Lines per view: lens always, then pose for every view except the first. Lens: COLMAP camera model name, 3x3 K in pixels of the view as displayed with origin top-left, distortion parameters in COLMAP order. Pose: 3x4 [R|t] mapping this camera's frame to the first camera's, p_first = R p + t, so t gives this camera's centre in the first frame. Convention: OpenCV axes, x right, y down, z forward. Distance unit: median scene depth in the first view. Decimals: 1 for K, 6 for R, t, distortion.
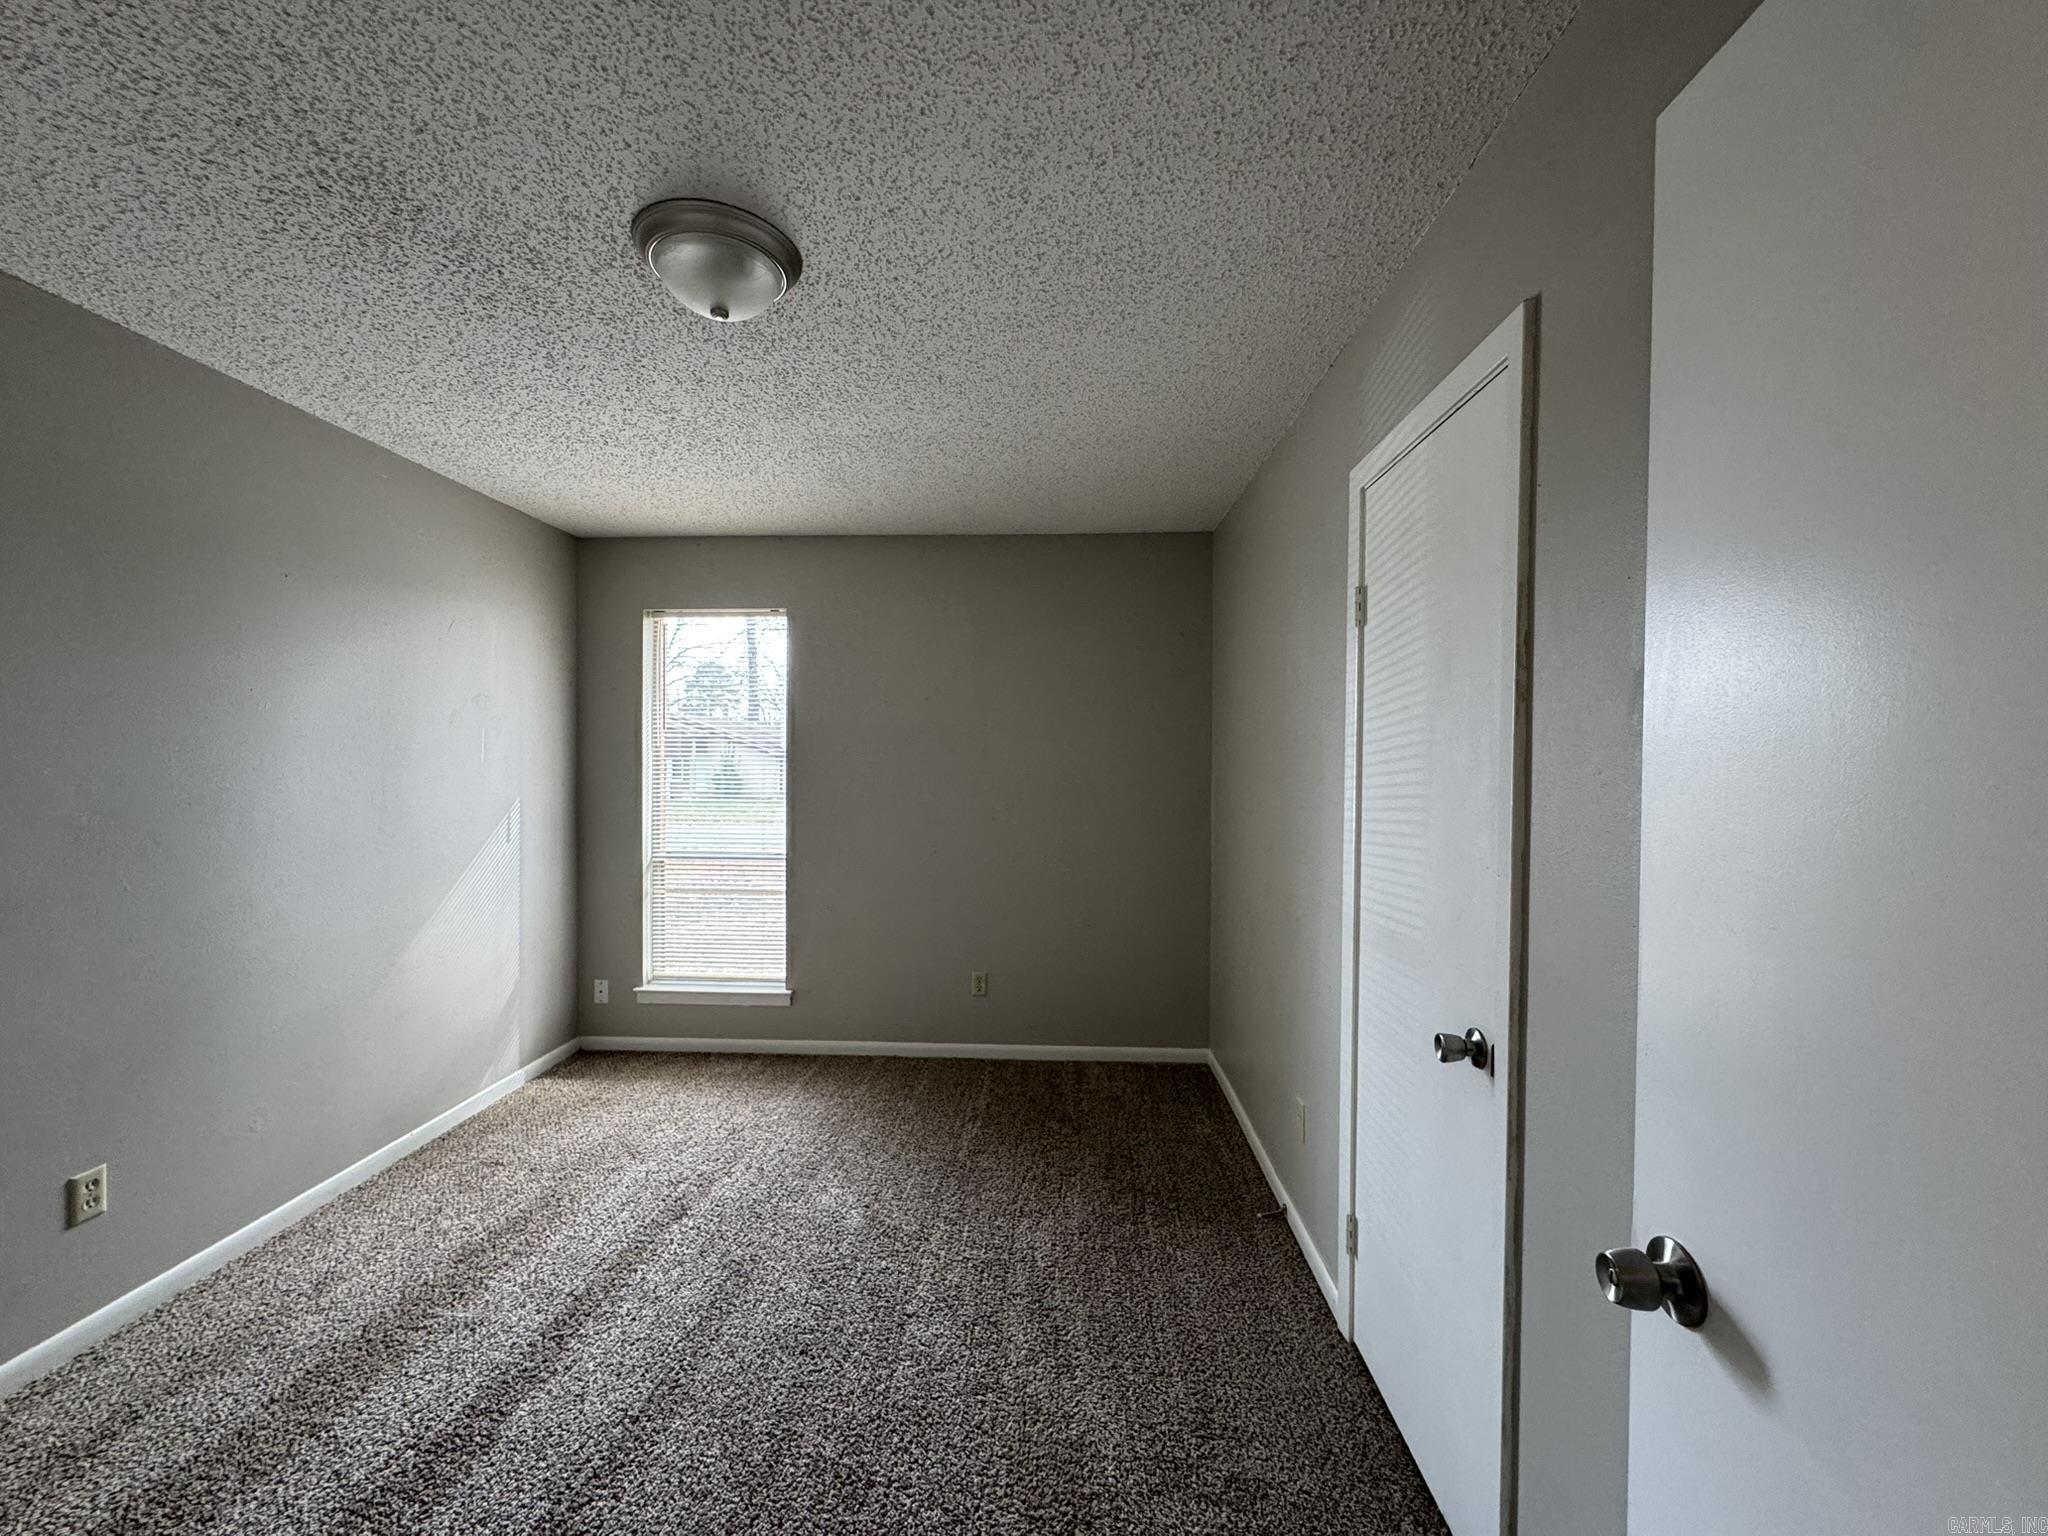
lens RADIAL K [[813.5, 0, 1020.2], [0, 813.5, 773.0], [0, 0, 1]] dist [-0.002471, 0.000621]
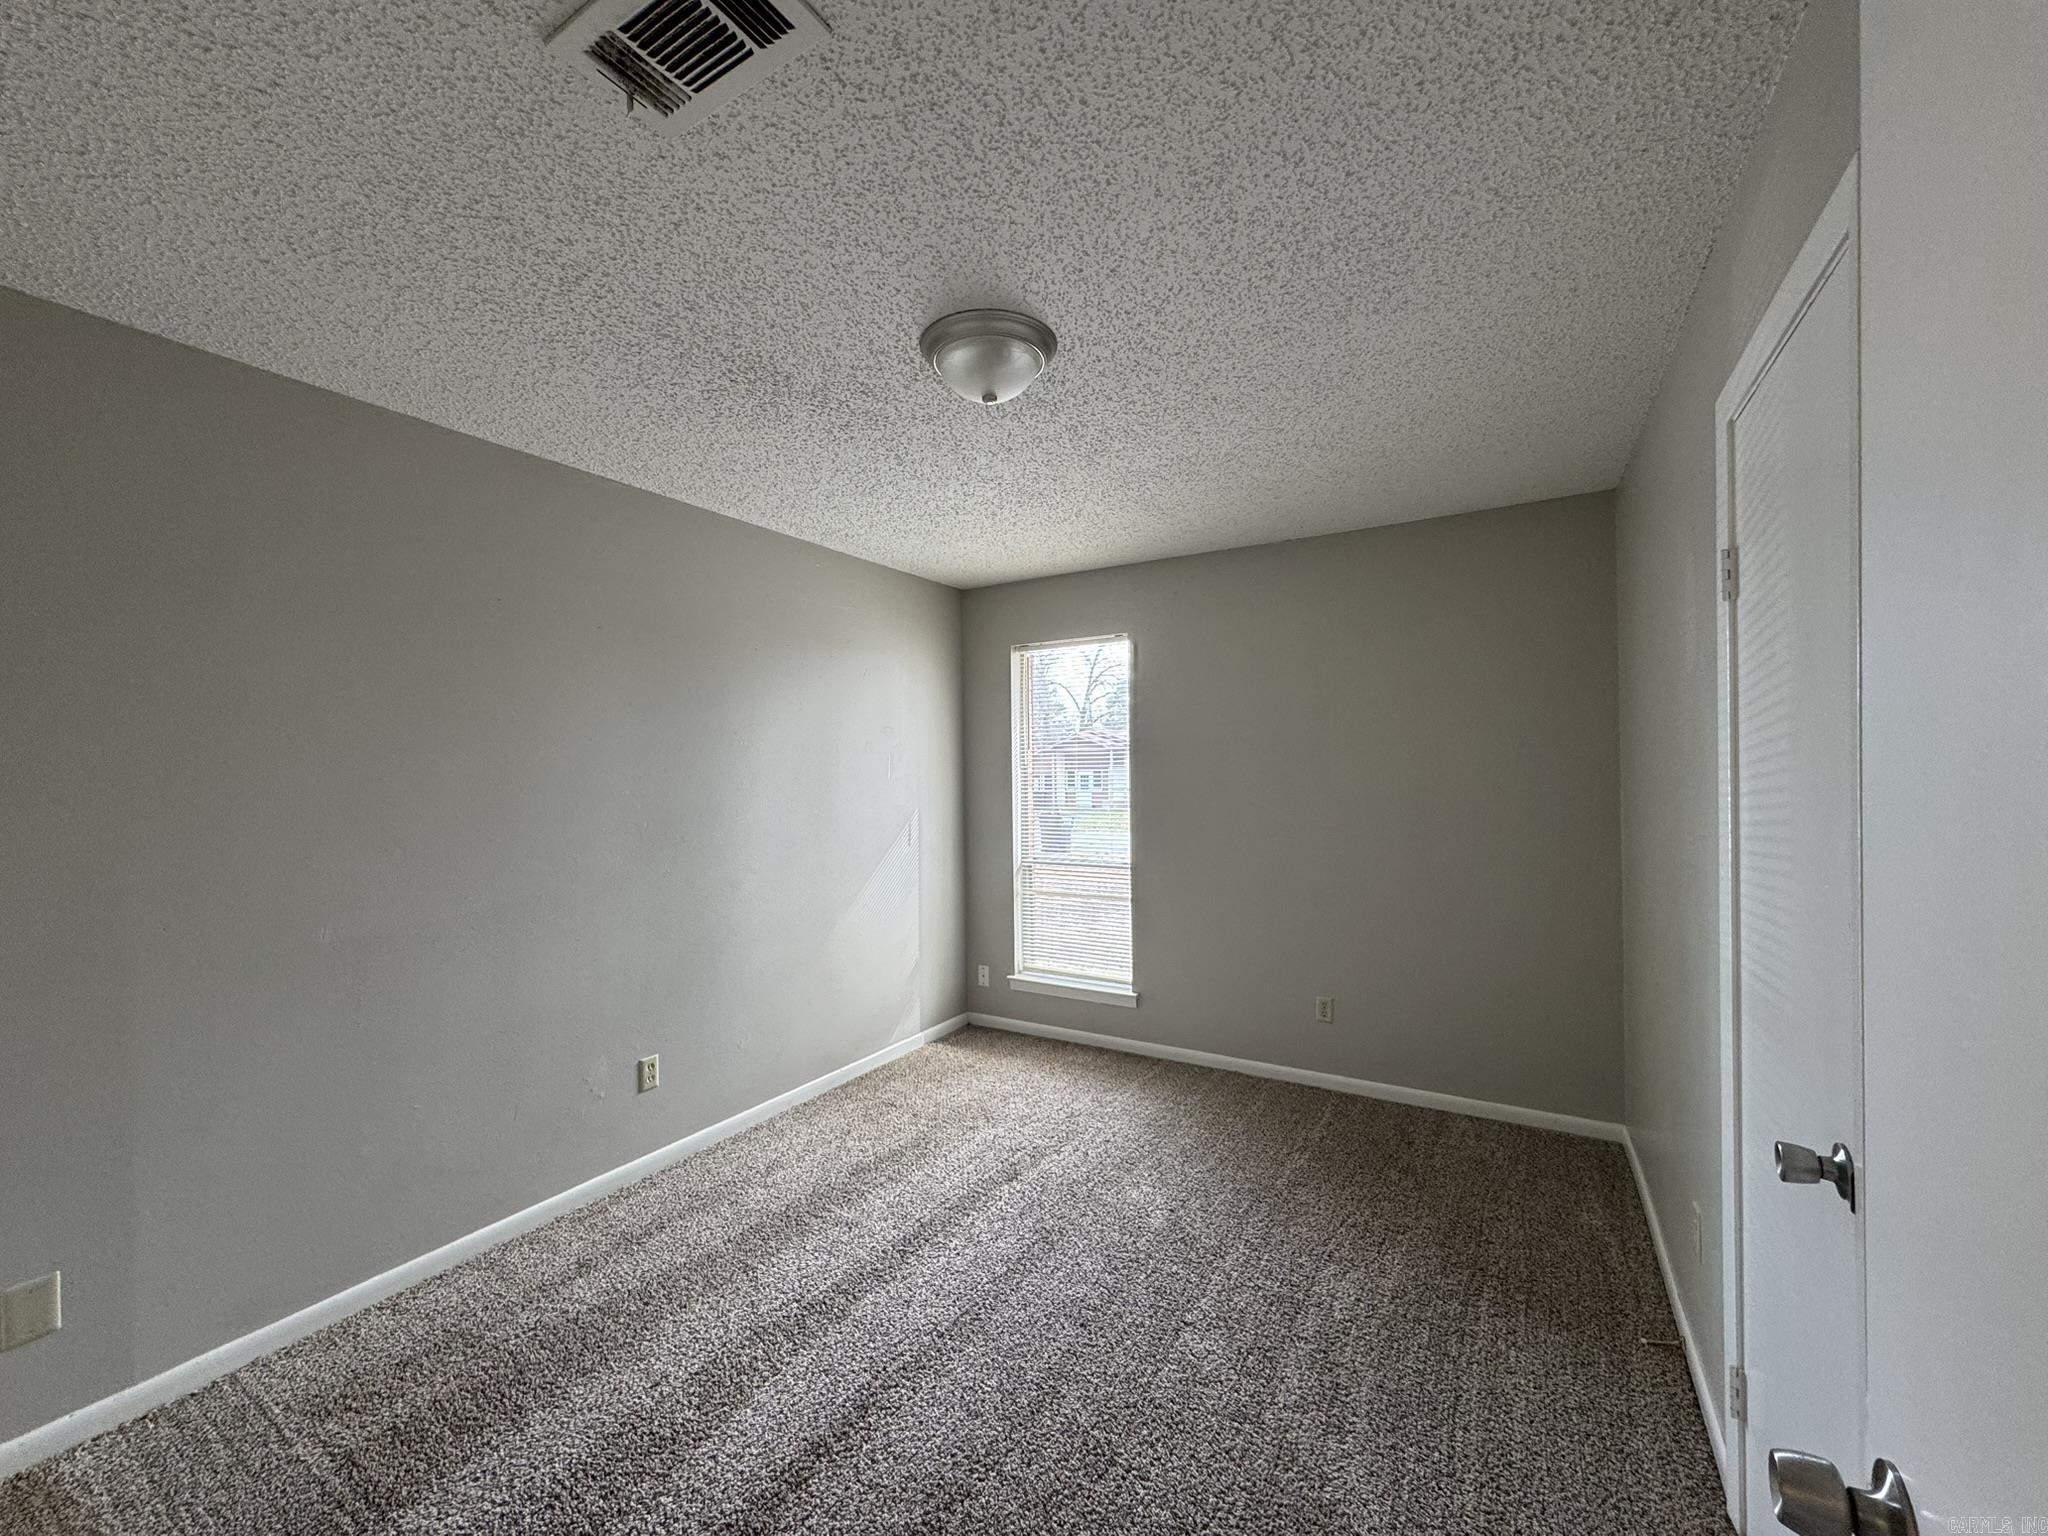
lens RADIAL K [[813.5, 0, 1023.6], [0, 813.5, 773.6], [0, 0, 1]] dist [-0.002471, 0.000621]
pose [[0.877645, -0.013538, -0.479120, 0.190700], [0.008807, 0.999888, -0.012119, -0.011954], [0.479230, 0.006417, 0.877666, 0.003740]]
